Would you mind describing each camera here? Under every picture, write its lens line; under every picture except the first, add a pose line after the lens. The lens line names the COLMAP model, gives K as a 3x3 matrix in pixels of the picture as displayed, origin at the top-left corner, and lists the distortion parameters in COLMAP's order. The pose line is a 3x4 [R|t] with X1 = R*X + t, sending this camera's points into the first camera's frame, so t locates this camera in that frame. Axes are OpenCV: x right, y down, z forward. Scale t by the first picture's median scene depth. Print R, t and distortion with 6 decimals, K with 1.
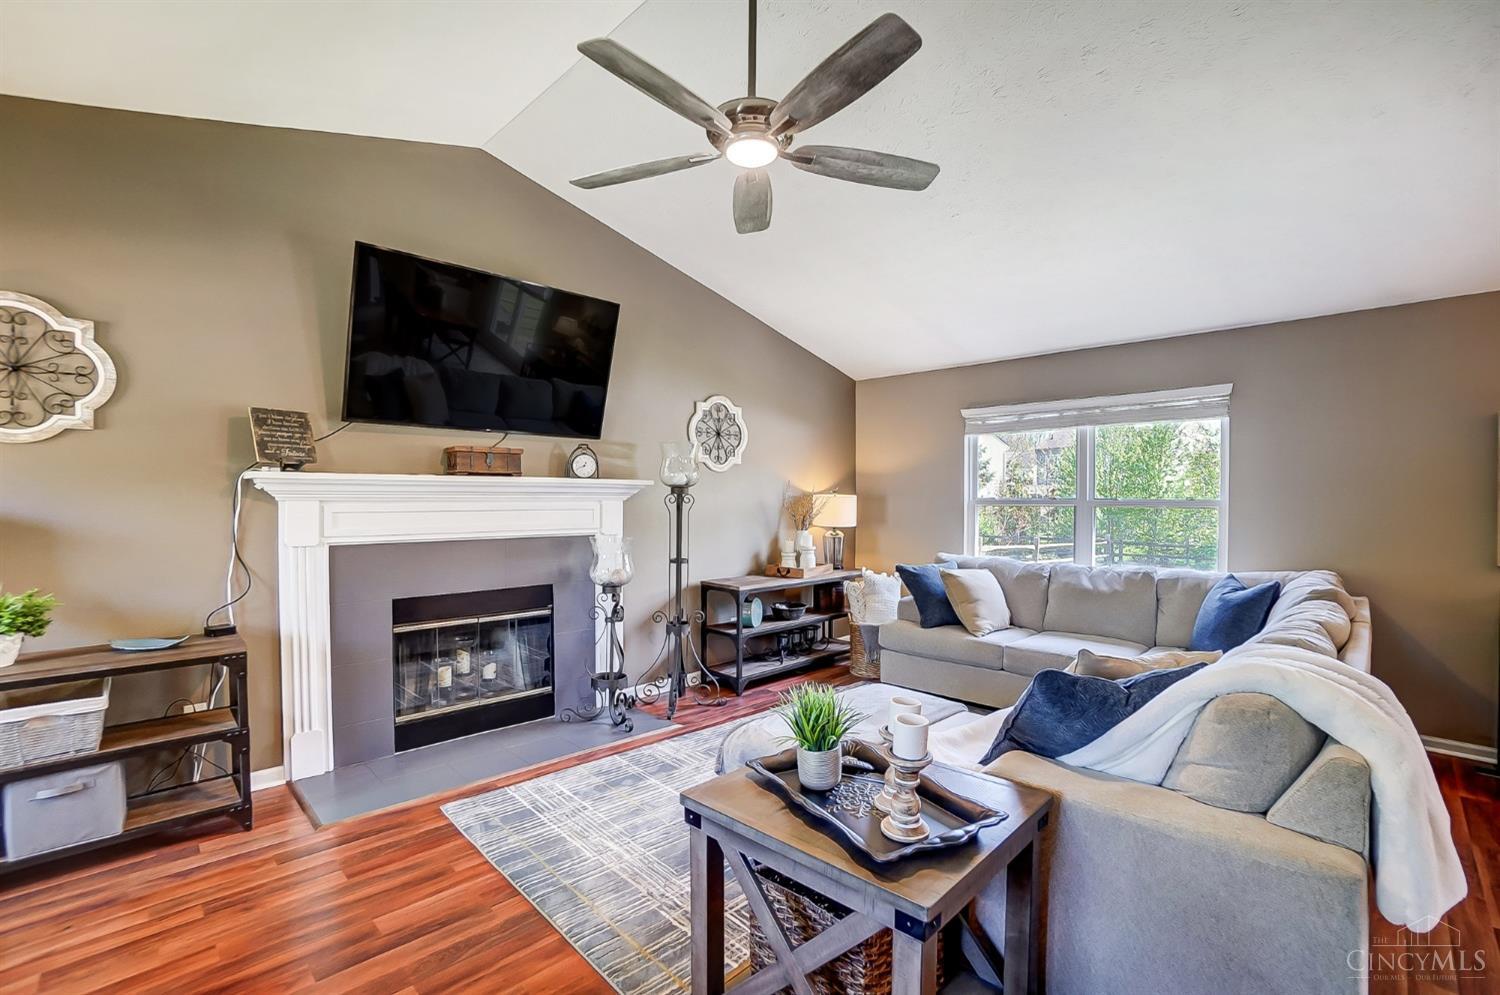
lens RADIAL K [[658.5, 0, 737.9], [0, 658.5, 507.9], [0, 0, 1]] dist [-0.060880, 0.022451]
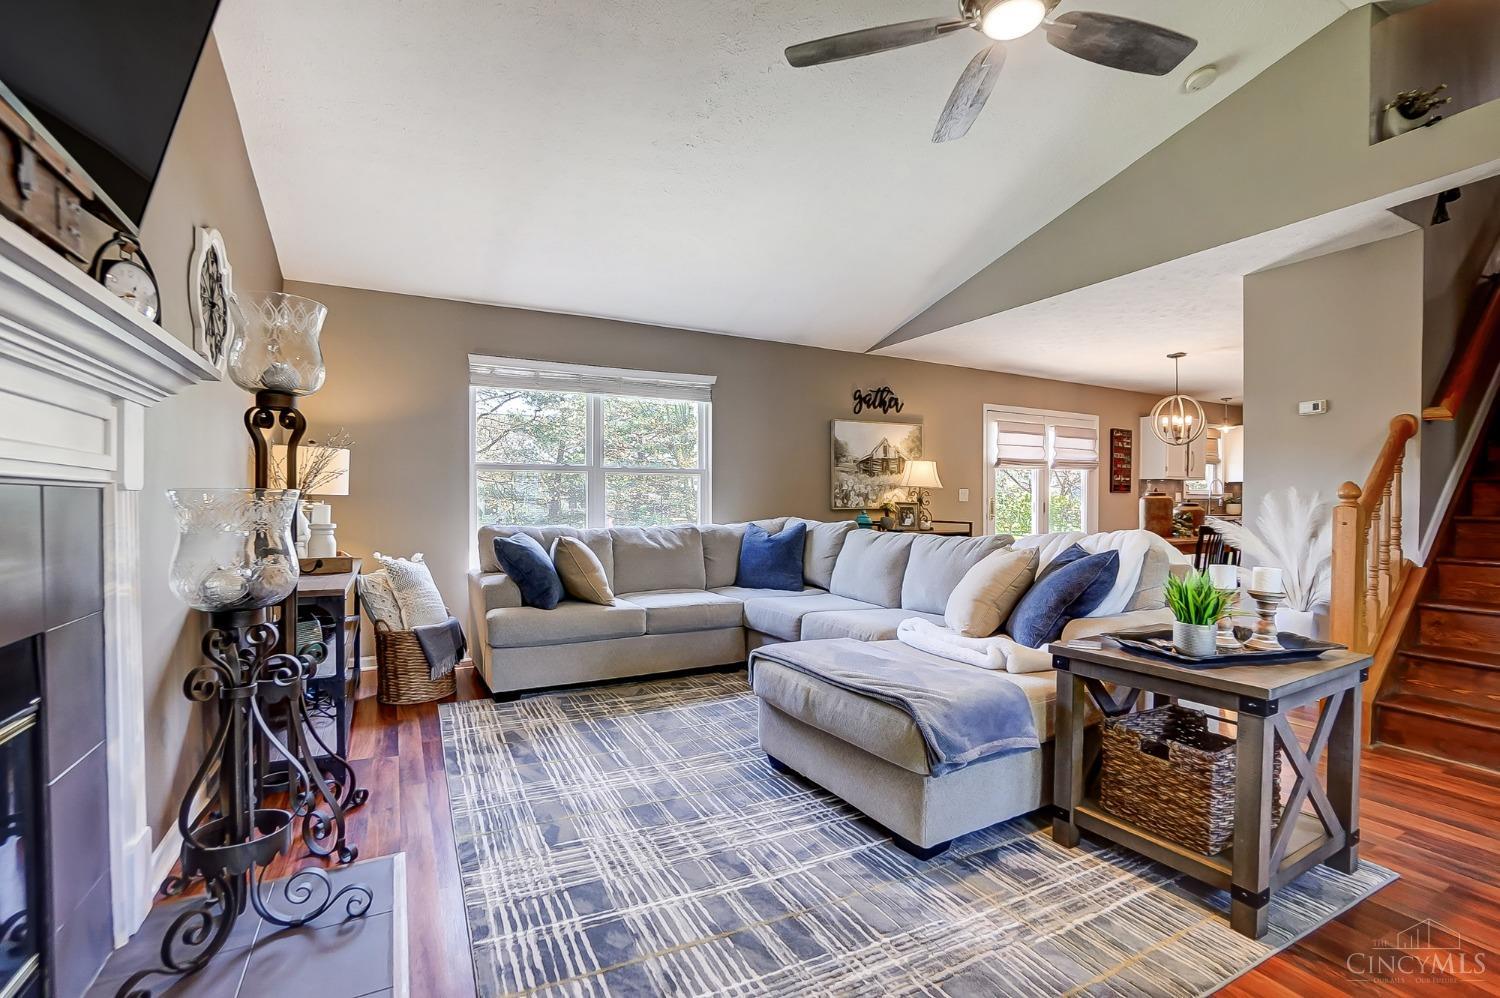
lens RADIAL K [[663.7, 0, 743.1], [0, 663.7, 507.7], [0, 0, 1]] dist [-0.069946, 0.025926]
pose [[0.280835, -0.009996, 0.959704, -0.479546], [0.013160, 0.999892, 0.006563, 0.057249], [-0.959666, 0.010786, 0.280936, 0.575002]]
